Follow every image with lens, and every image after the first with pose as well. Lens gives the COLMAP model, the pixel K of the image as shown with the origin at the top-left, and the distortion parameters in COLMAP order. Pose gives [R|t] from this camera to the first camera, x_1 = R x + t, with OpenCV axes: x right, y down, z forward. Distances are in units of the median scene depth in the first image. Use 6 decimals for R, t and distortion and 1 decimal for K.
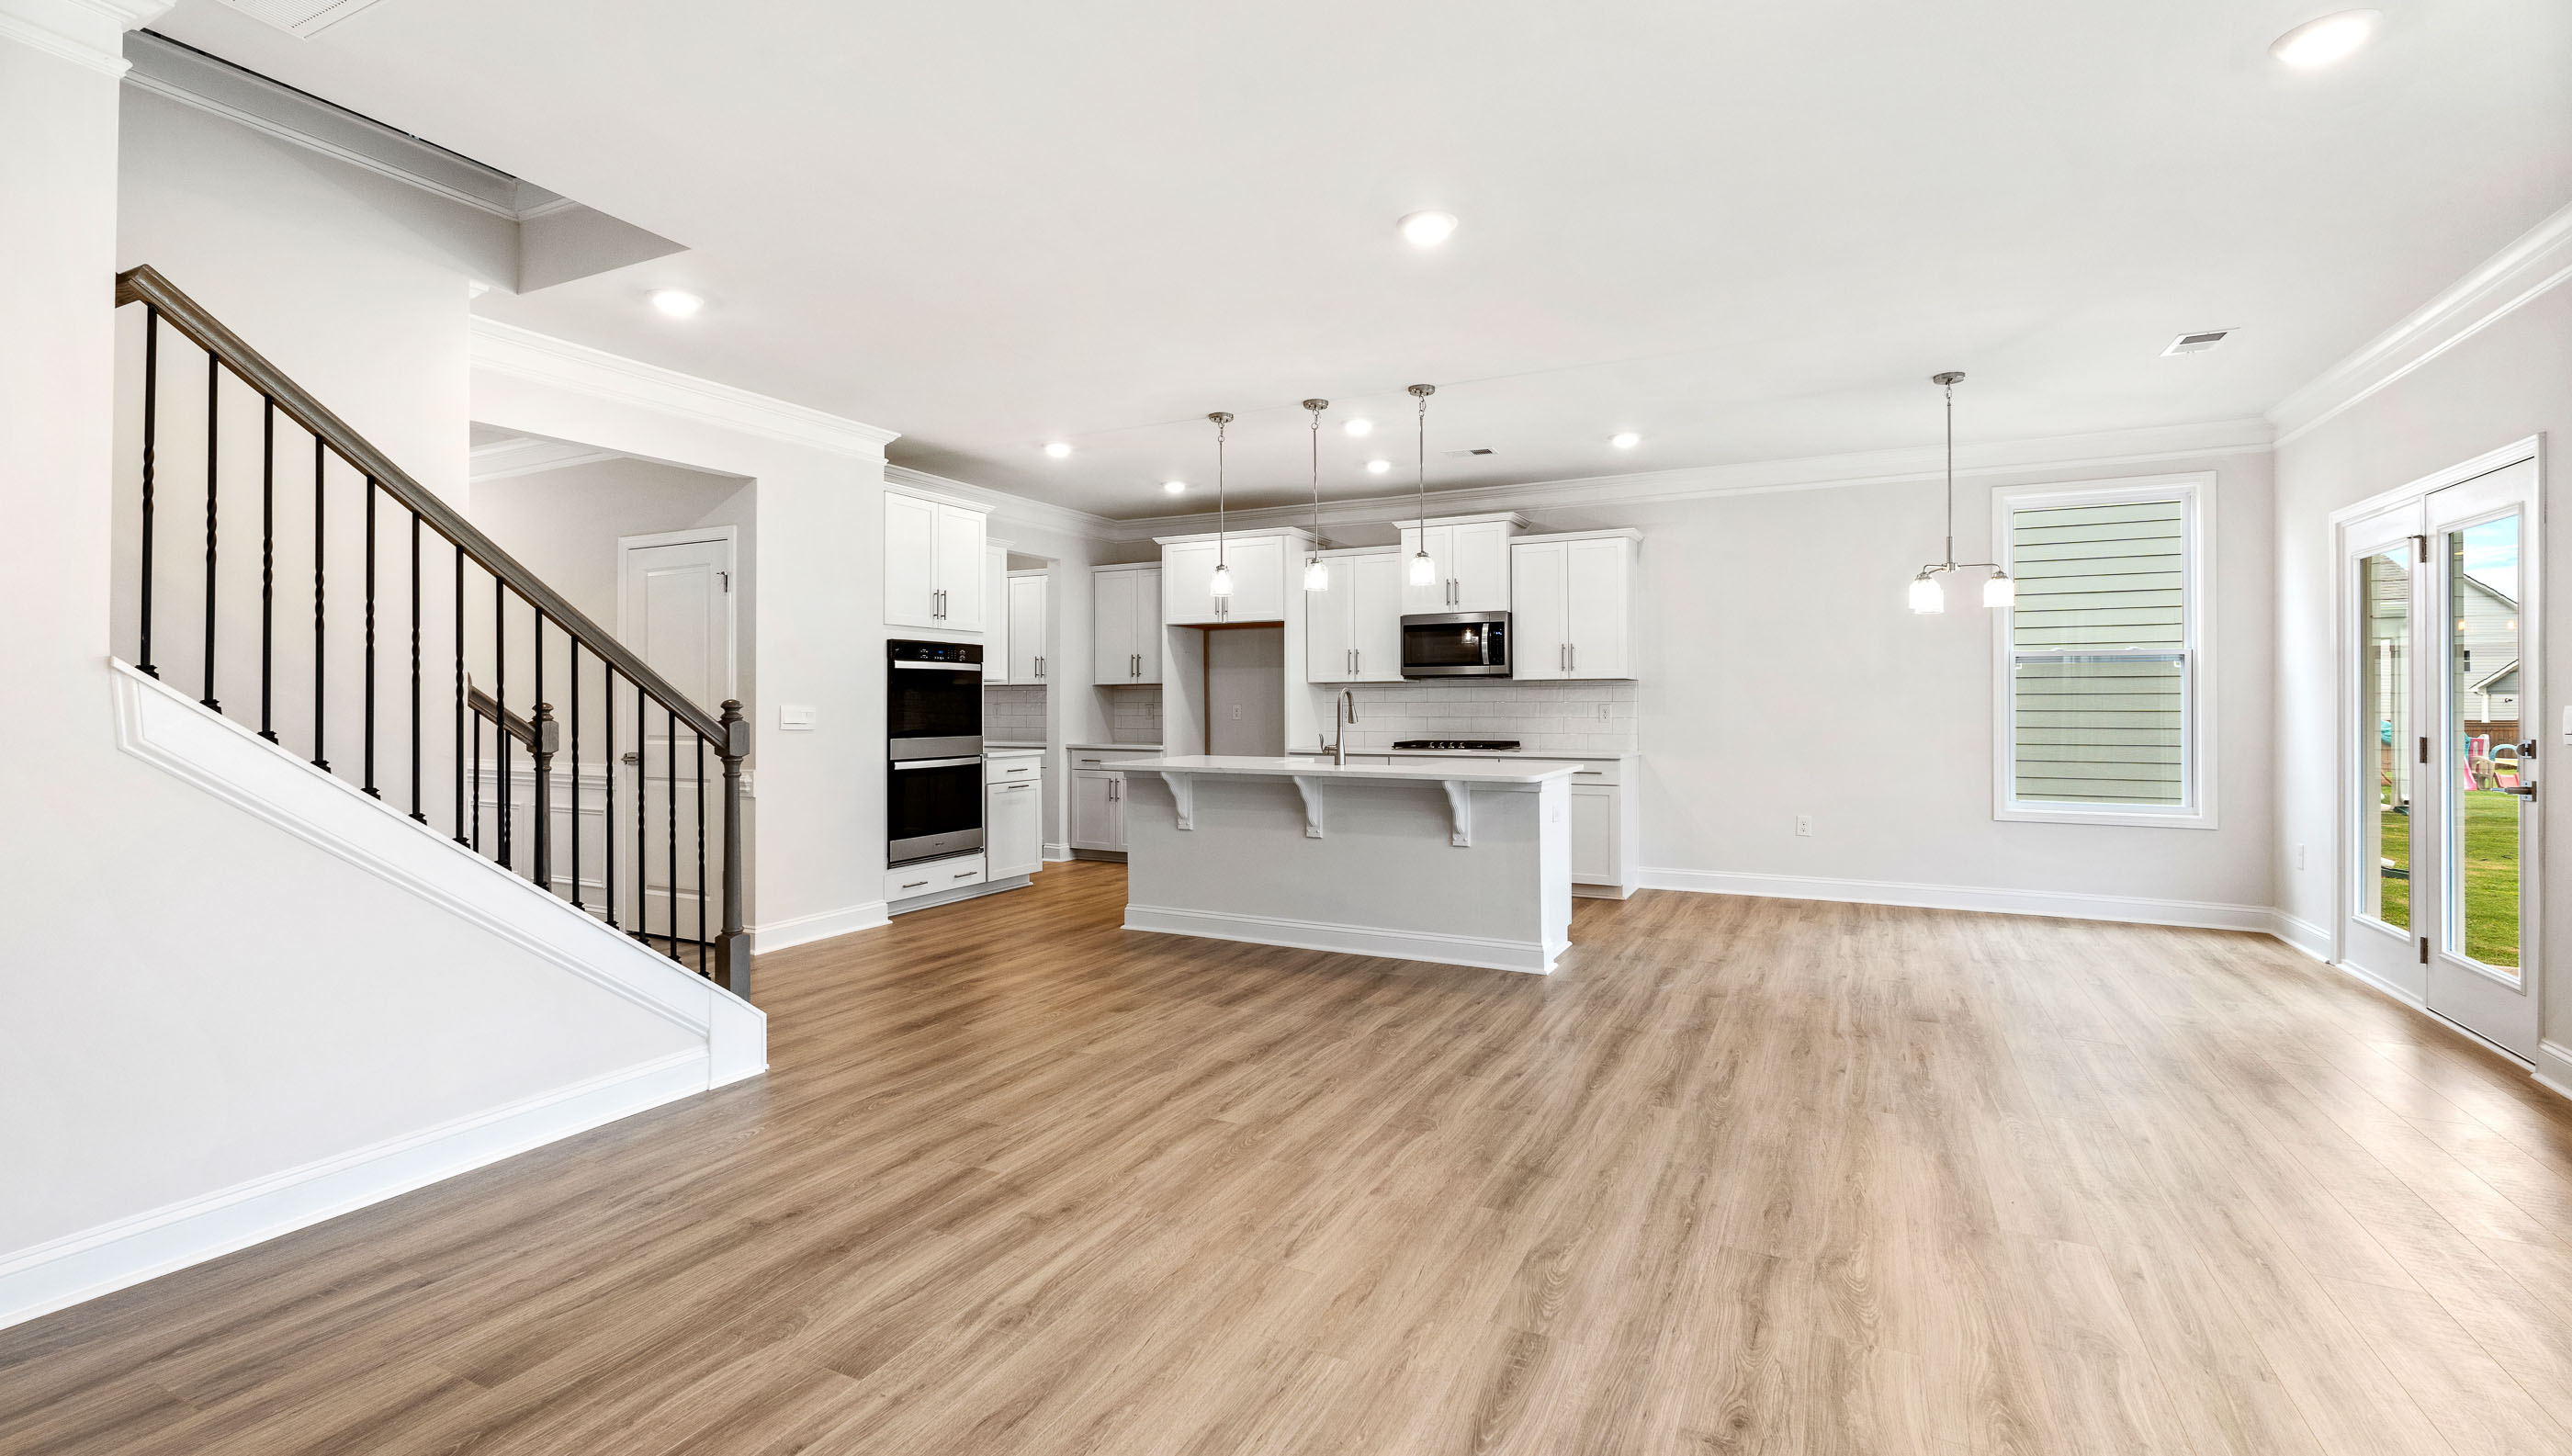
lens RADIAL K [[1125.4, 0, 1288.6], [0, 1125.4, 706.5], [0, 0, 1]] dist [0.000714, 0.001557]
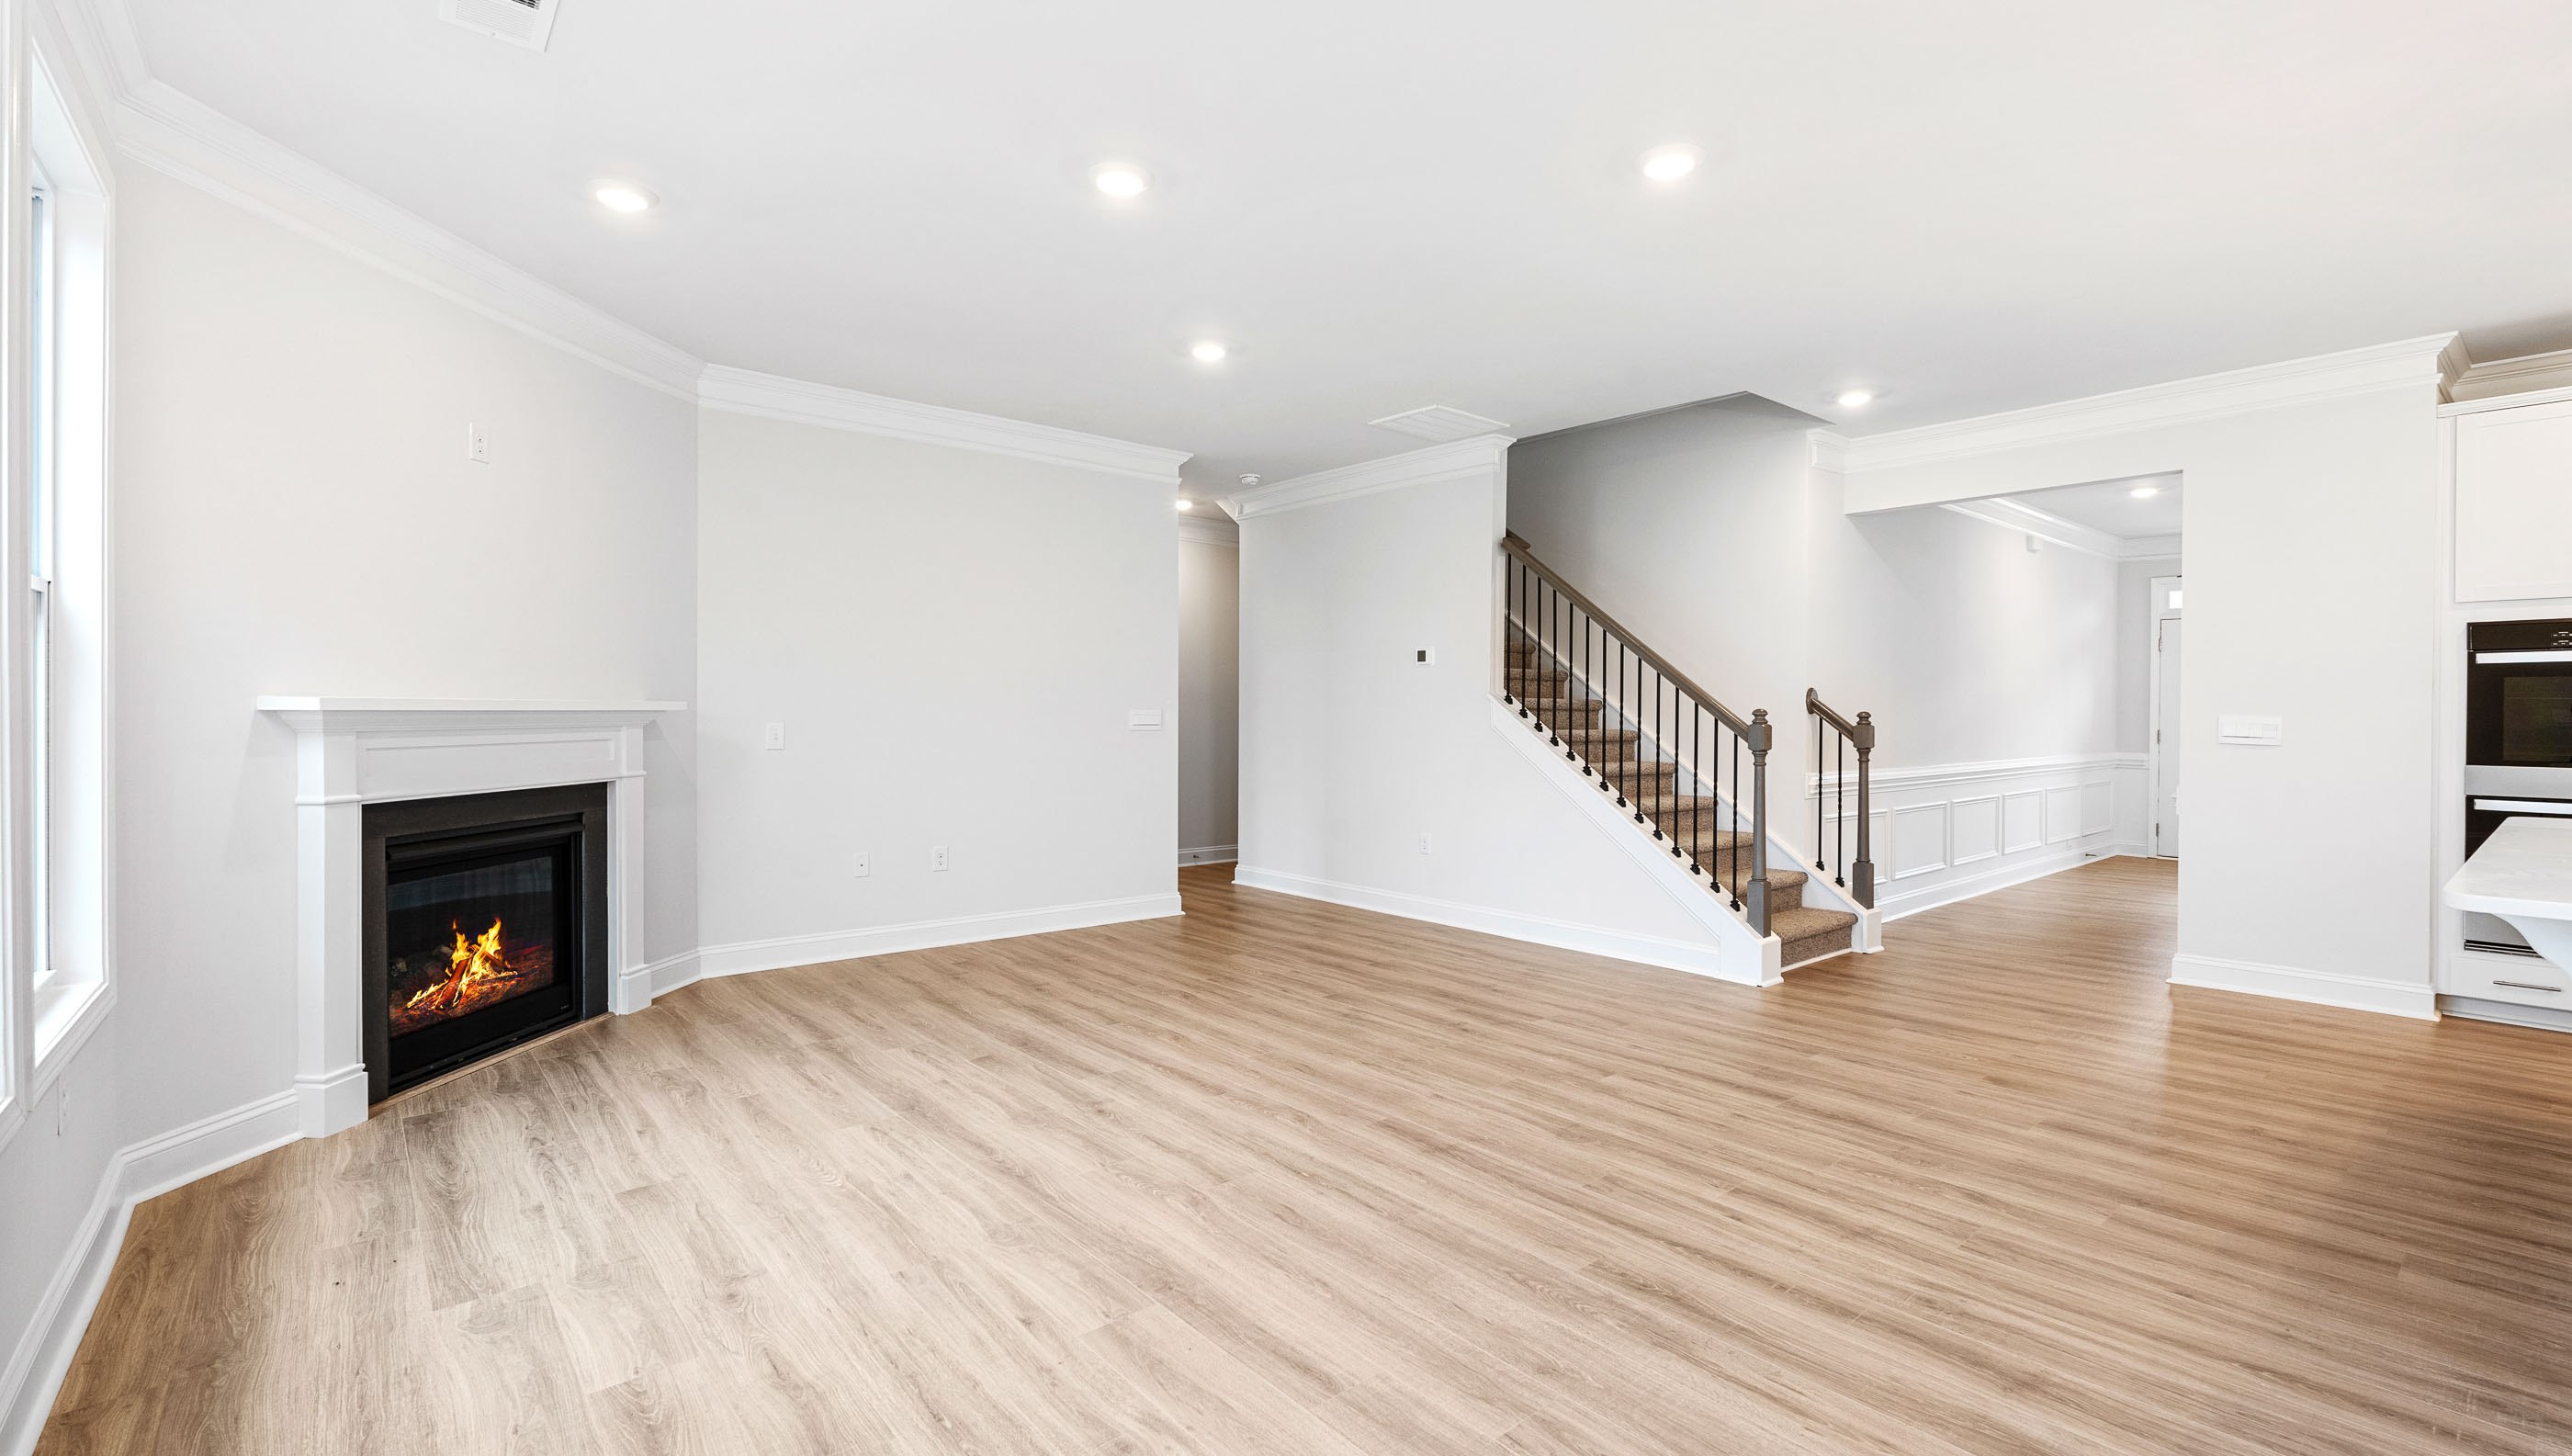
lens RADIAL K [[1125.4, 0, 1292.1], [0, 1125.4, 720.8], [0, 0, 1]] dist [0.000714, 0.001557]
pose [[-0.392314, 0.007005, -0.919805, 1.022492], [-0.005429, 0.999936, 0.009931, -0.003244], [0.919815, 0.008889, -0.392251, 1.050650]]
